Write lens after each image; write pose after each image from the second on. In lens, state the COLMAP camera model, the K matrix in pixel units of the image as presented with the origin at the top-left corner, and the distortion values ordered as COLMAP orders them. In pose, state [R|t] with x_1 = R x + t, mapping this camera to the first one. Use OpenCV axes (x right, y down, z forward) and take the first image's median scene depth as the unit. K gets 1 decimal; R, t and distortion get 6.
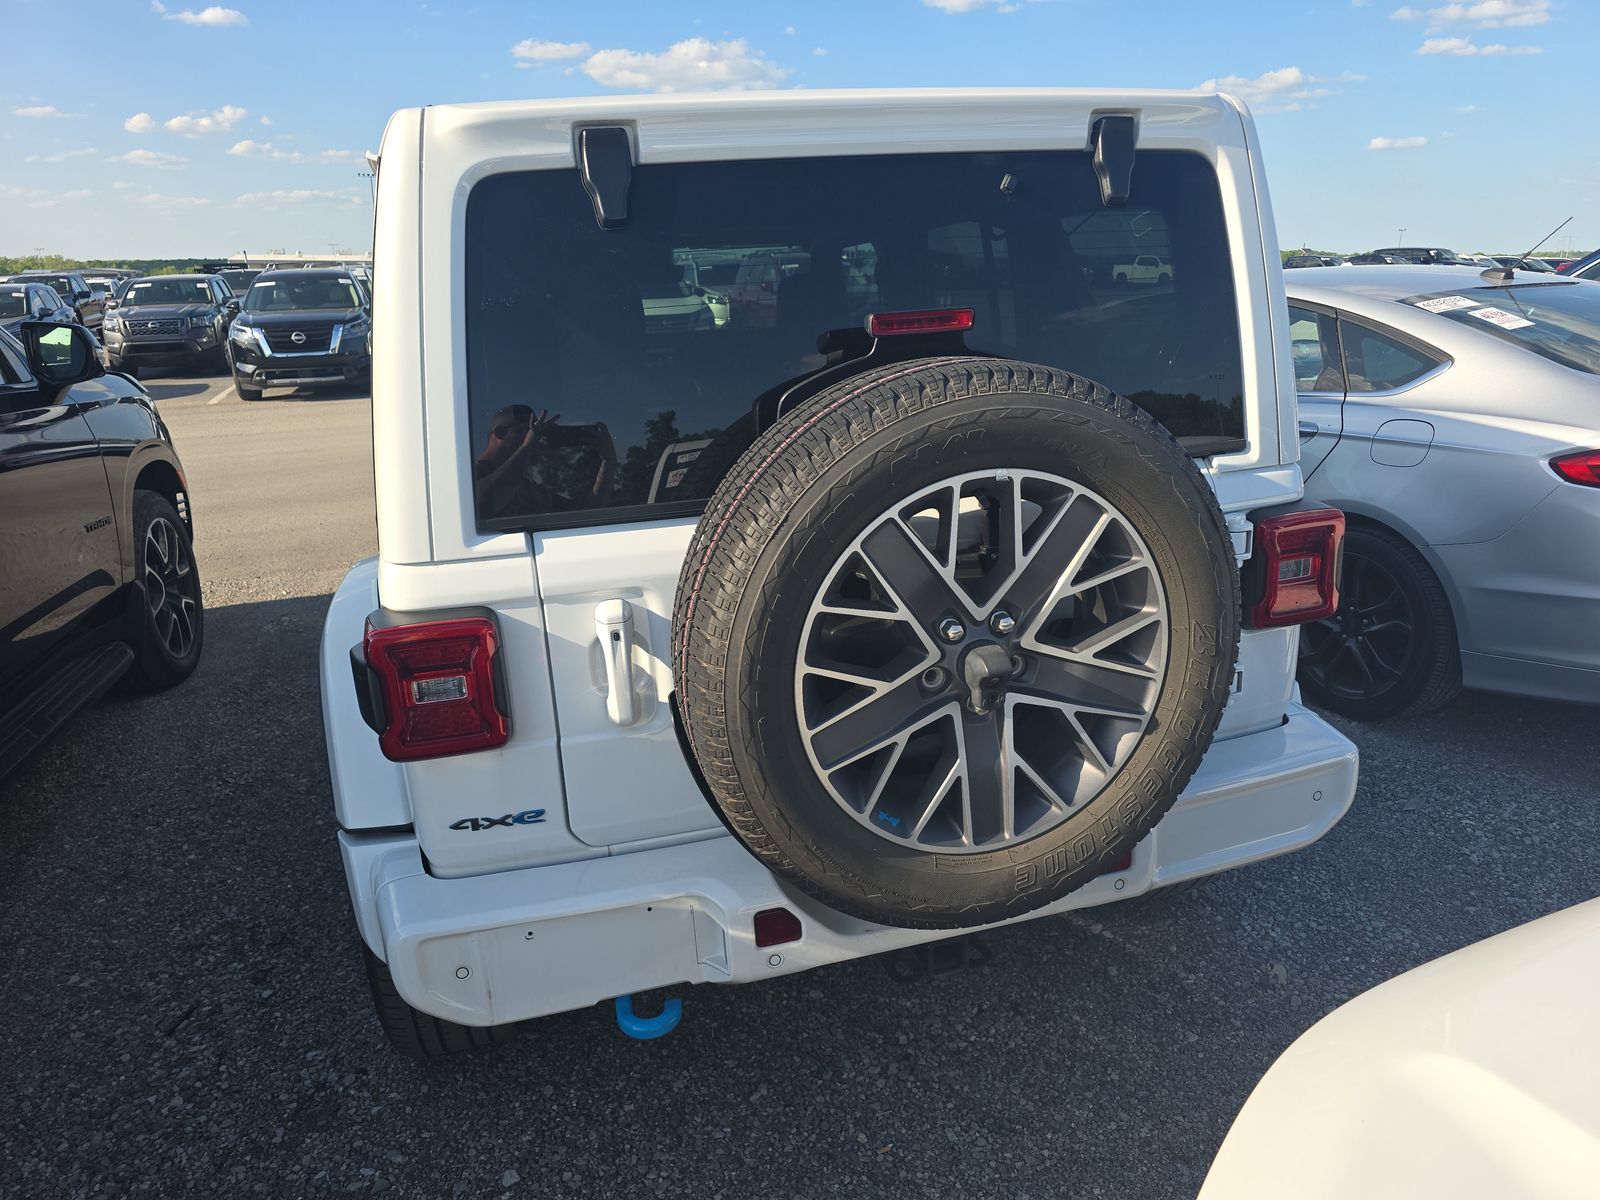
lens RADIAL K [[1110.9, 0, 801.7], [0, 1110.9, 591.3], [0, 0, 1]] dist [0.070817, -0.066769]
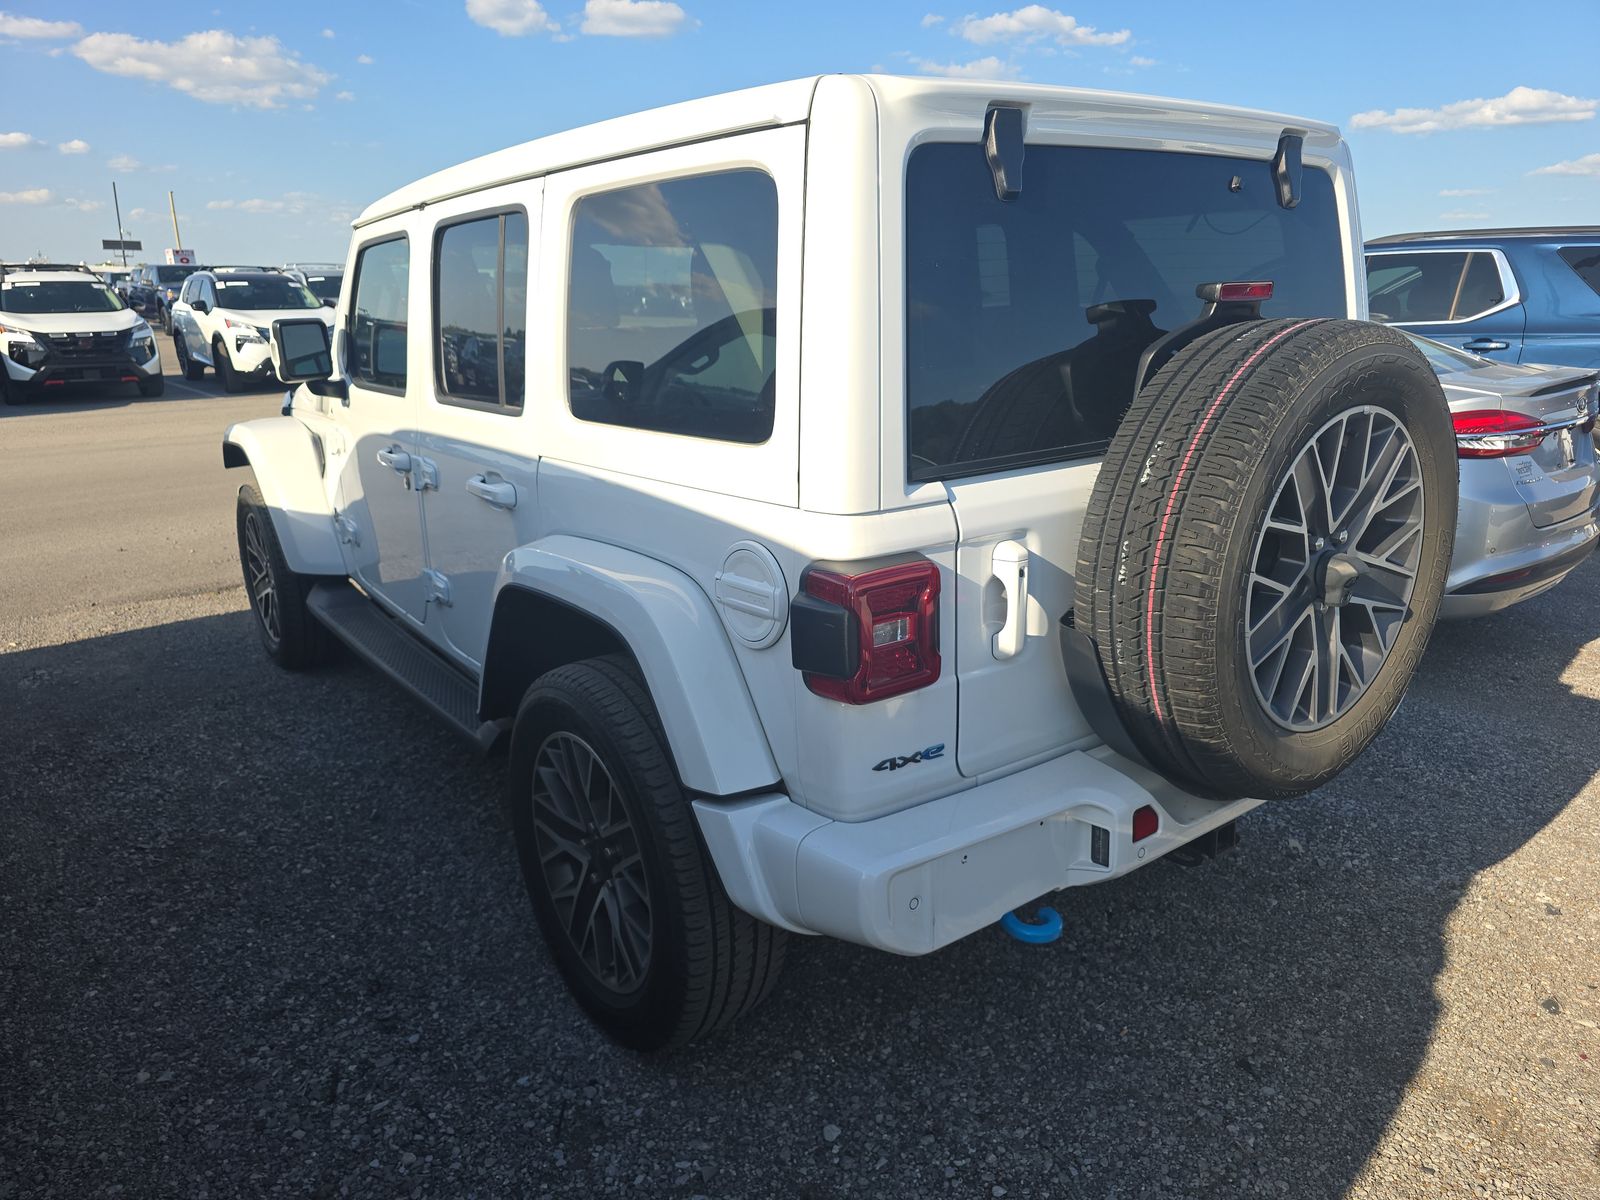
lens RADIAL K [[1110.9, 0, 801.7], [0, 1110.9, 591.3], [0, 0, 1]] dist [0.070817, -0.066769]
pose [[0.930939, -0.067798, 0.358827, -0.734377], [0.077046, 0.996961, -0.011520, 0.052909], [-0.356955, 0.038371, 0.933333, 0.055825]]
